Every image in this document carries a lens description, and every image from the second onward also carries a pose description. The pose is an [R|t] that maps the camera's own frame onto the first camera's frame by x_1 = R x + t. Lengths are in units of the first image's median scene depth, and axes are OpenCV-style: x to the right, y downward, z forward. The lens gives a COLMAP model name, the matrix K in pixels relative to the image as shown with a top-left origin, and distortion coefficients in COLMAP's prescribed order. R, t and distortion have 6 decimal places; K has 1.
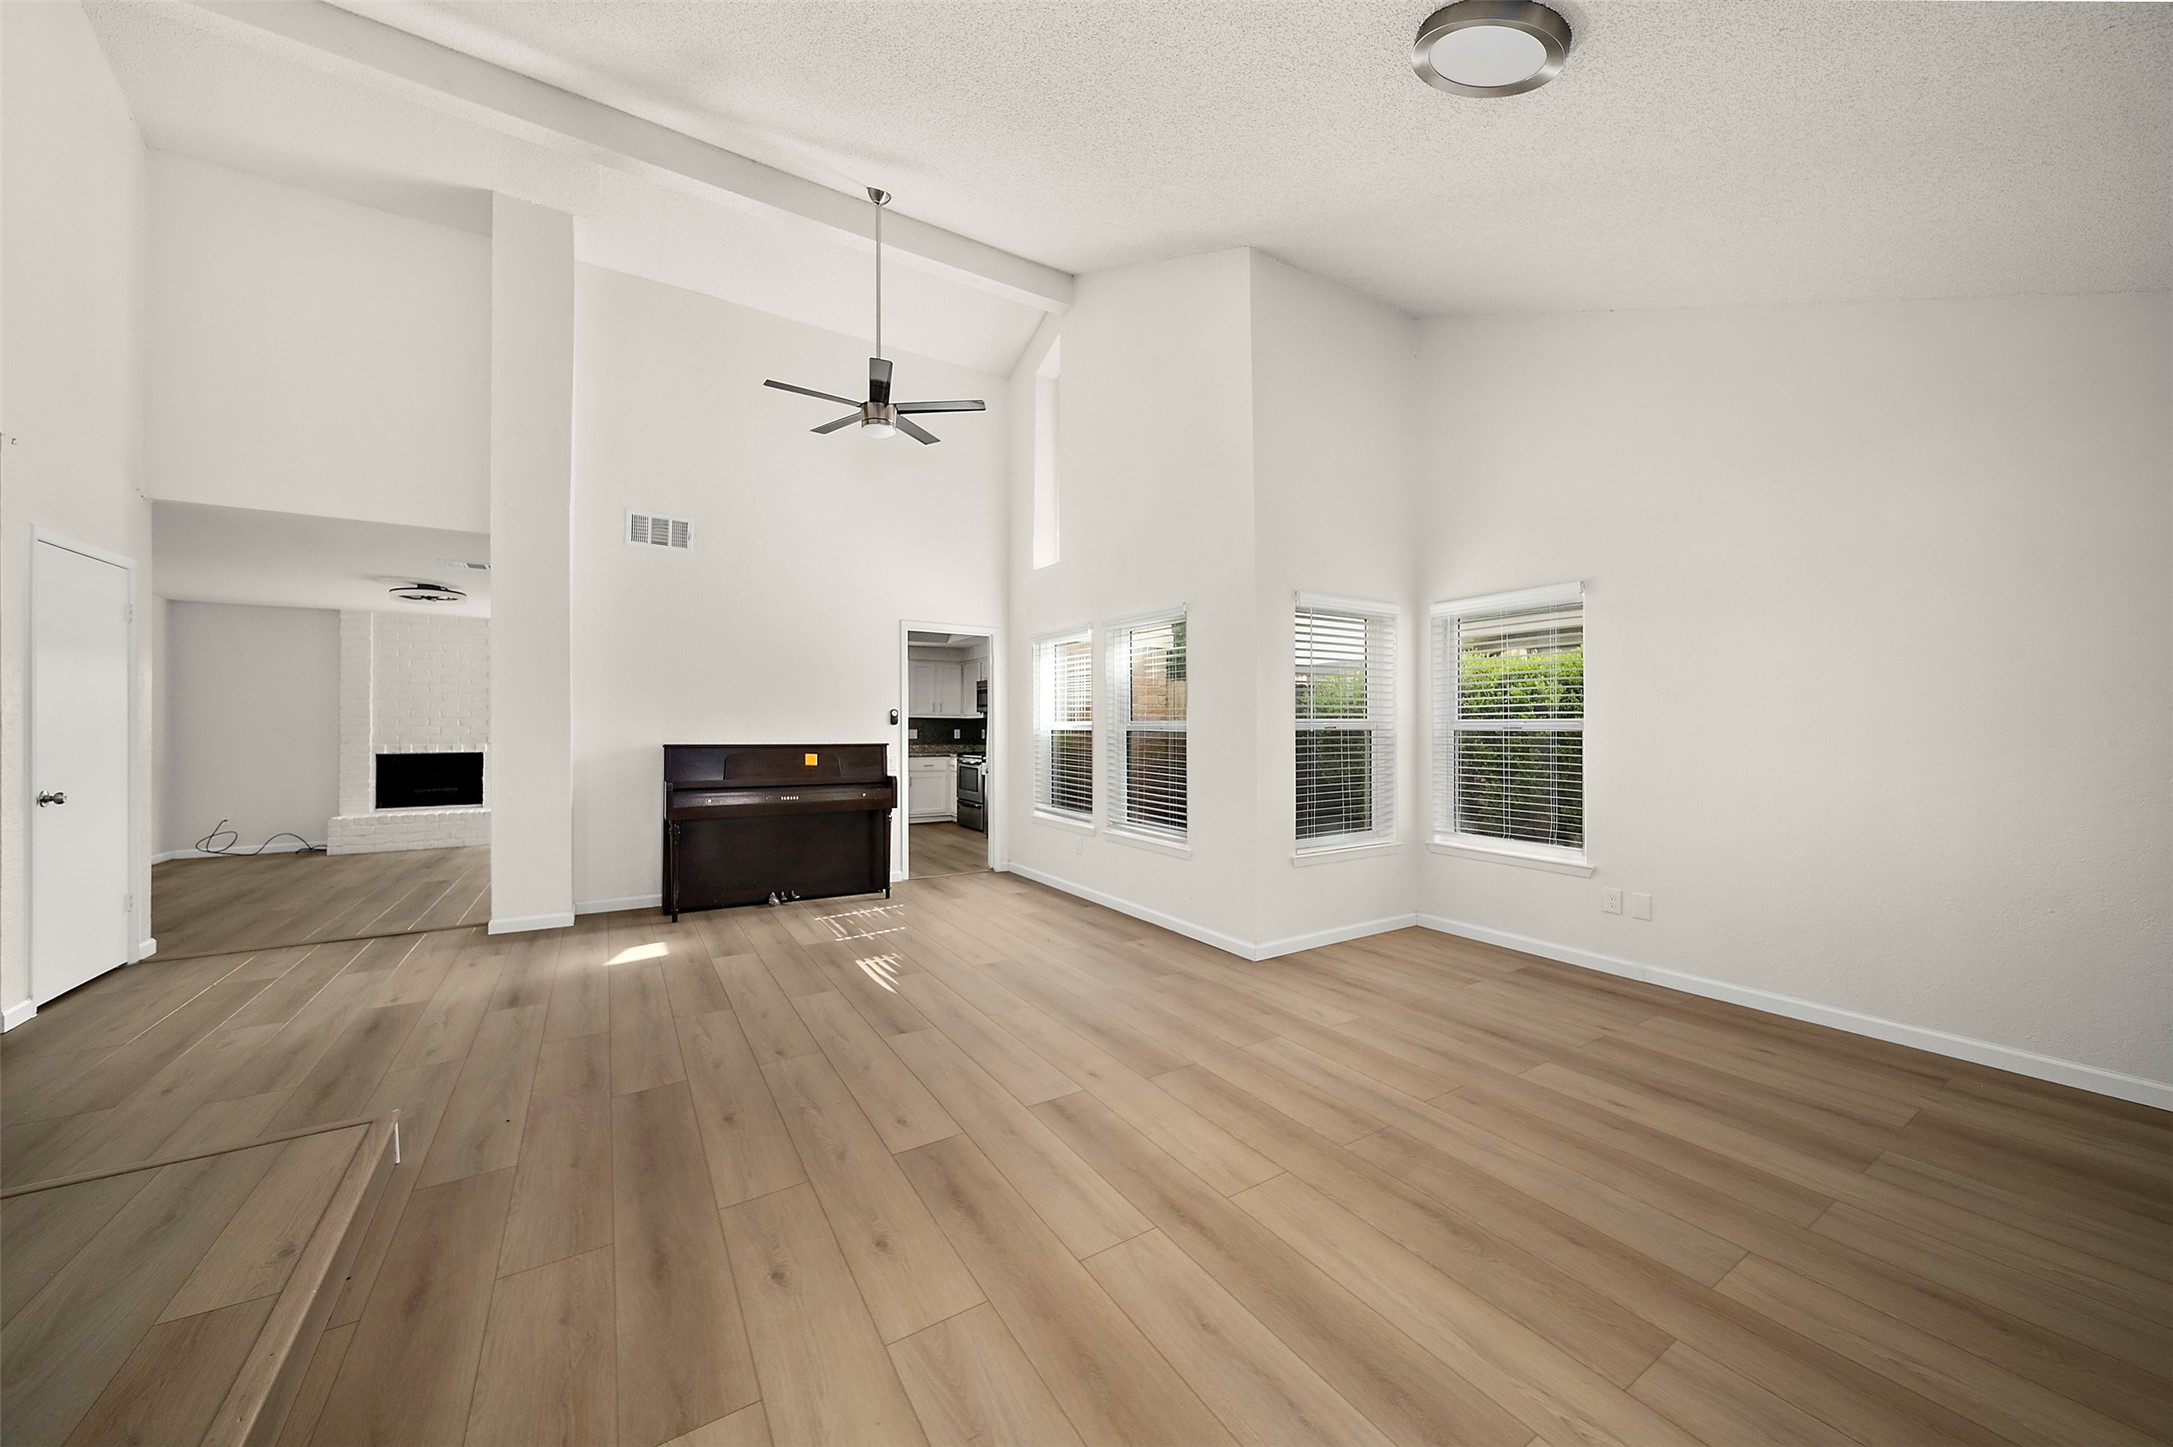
lens RADIAL K [[774.5, 0, 1086.5], [0, 774.5, 723.5], [0, 0, 1]] dist [-0.001579, -0.000212]
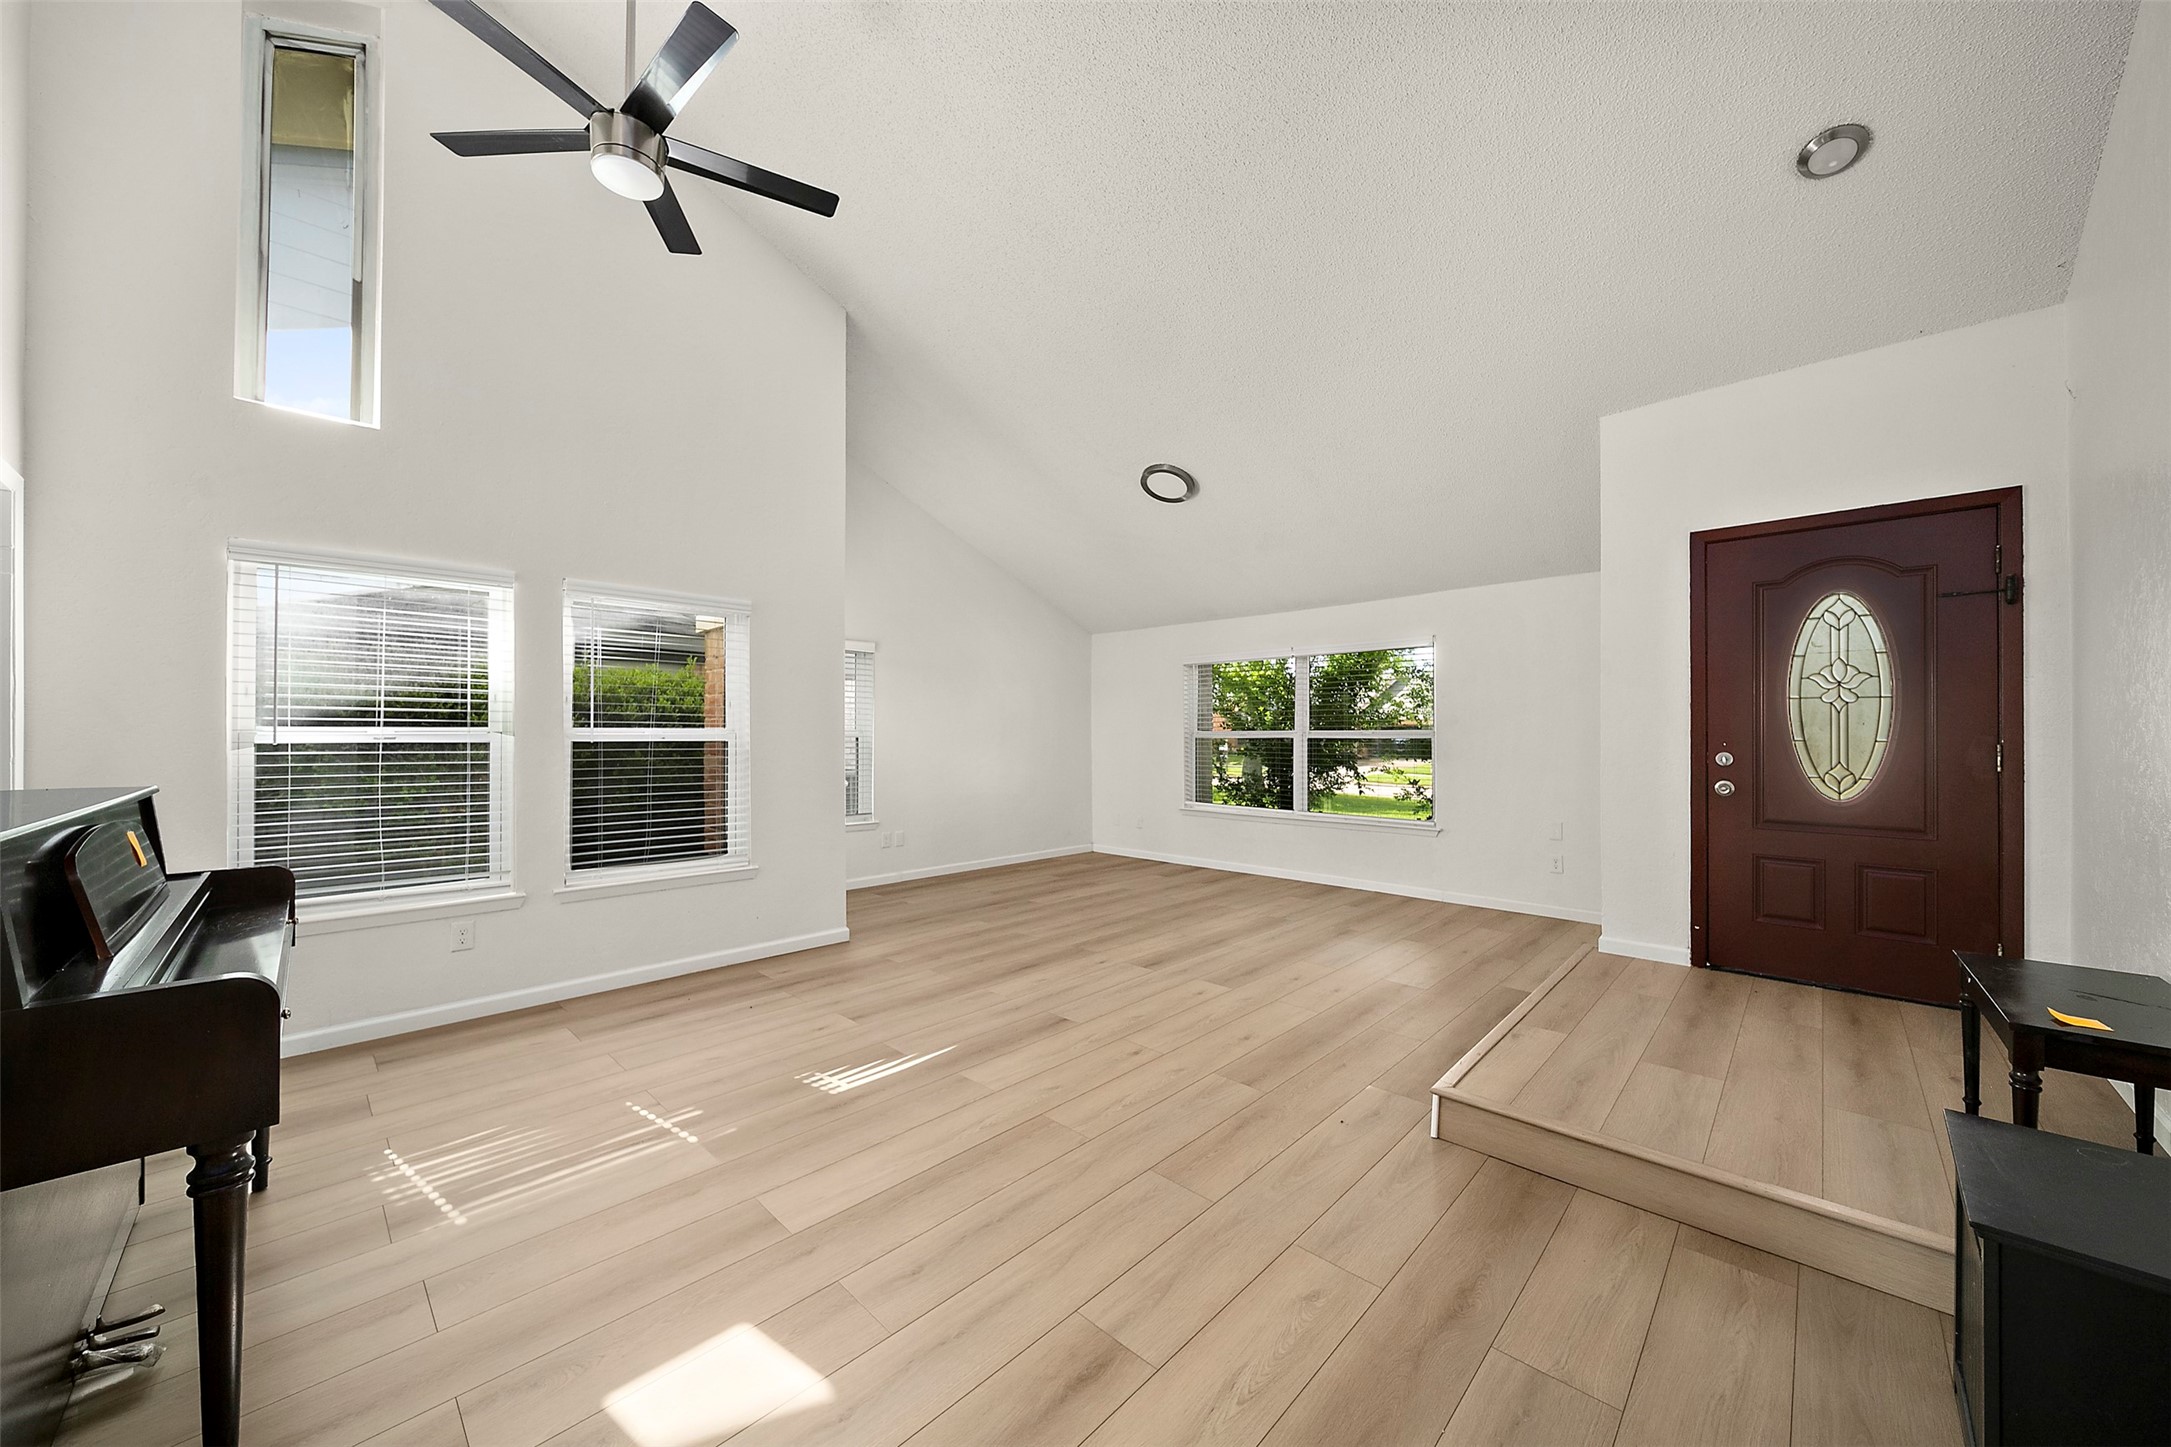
lens RADIAL K [[767.6, 0, 1093.2], [0, 767.6, 750.9], [0, 0, 1]] dist [-0.000856, -0.000009]
pose [[-0.254631, -0.022742, 0.966771, -1.341740], [-0.002868, 0.999737, 0.022762, -0.004063], [-0.967034, 0.003023, -0.254629, 1.290338]]
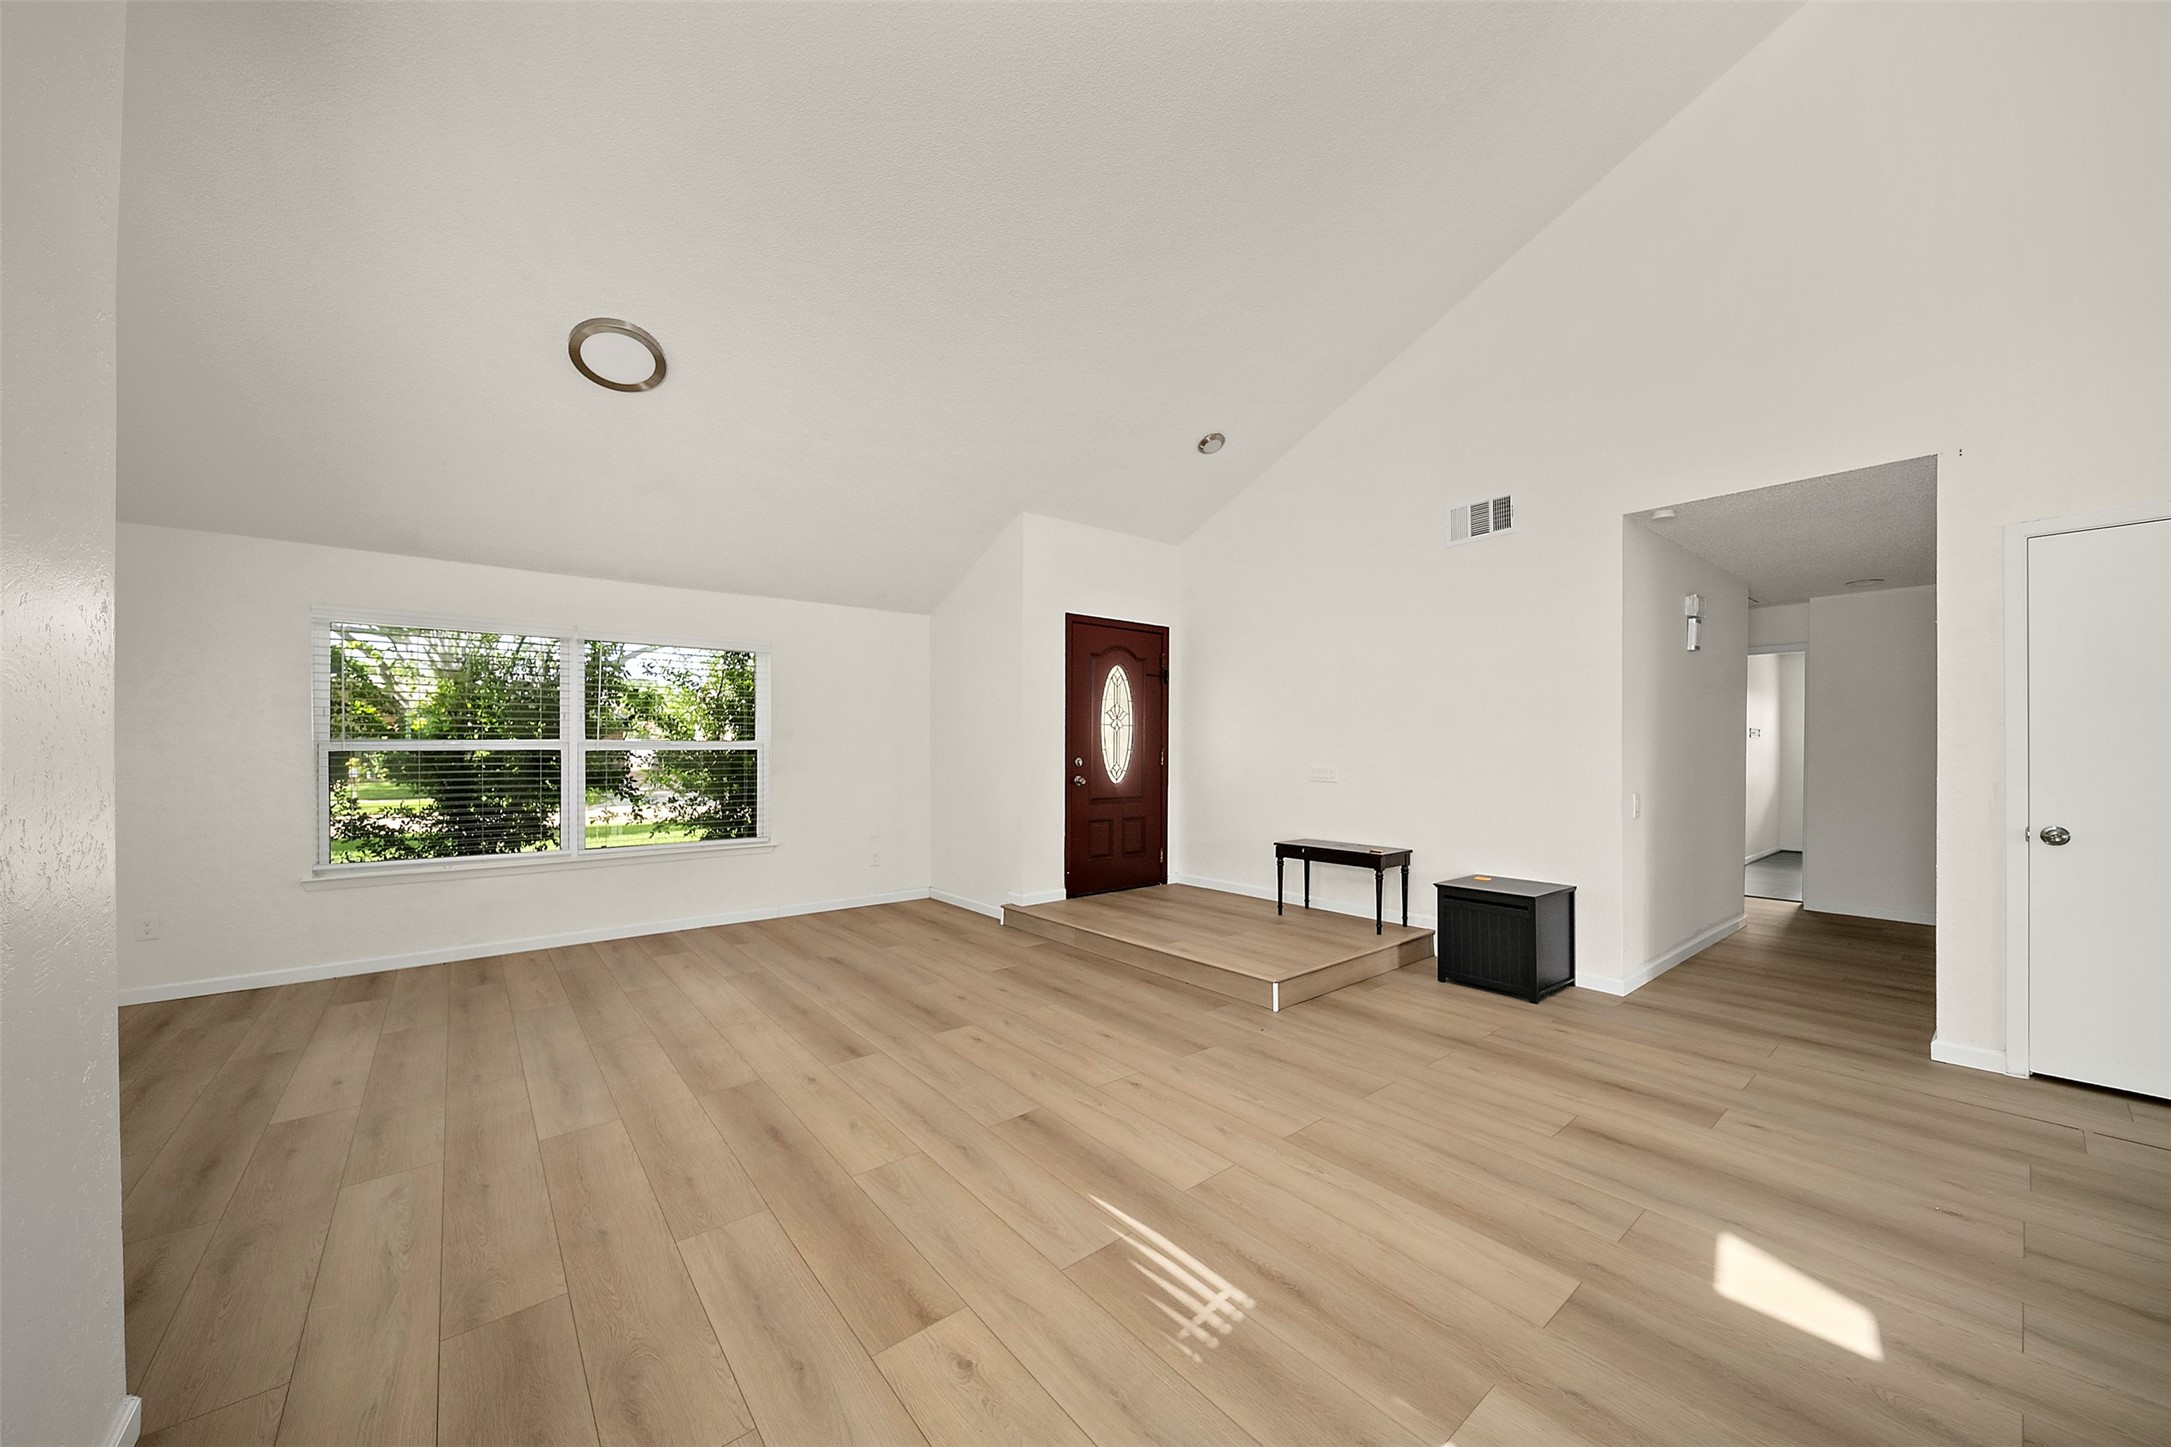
lens RADIAL K [[767.6, 0, 1093.2], [0, 767.6, 750.9], [0, 0, 1]] dist [-0.000856, -0.000009]
pose [[-0.991420, -0.002257, -0.130695, -0.213138], [-0.002323, 0.999997, 0.000358, 0.006492], [0.130694, 0.000659, -0.991423, 1.907202]]
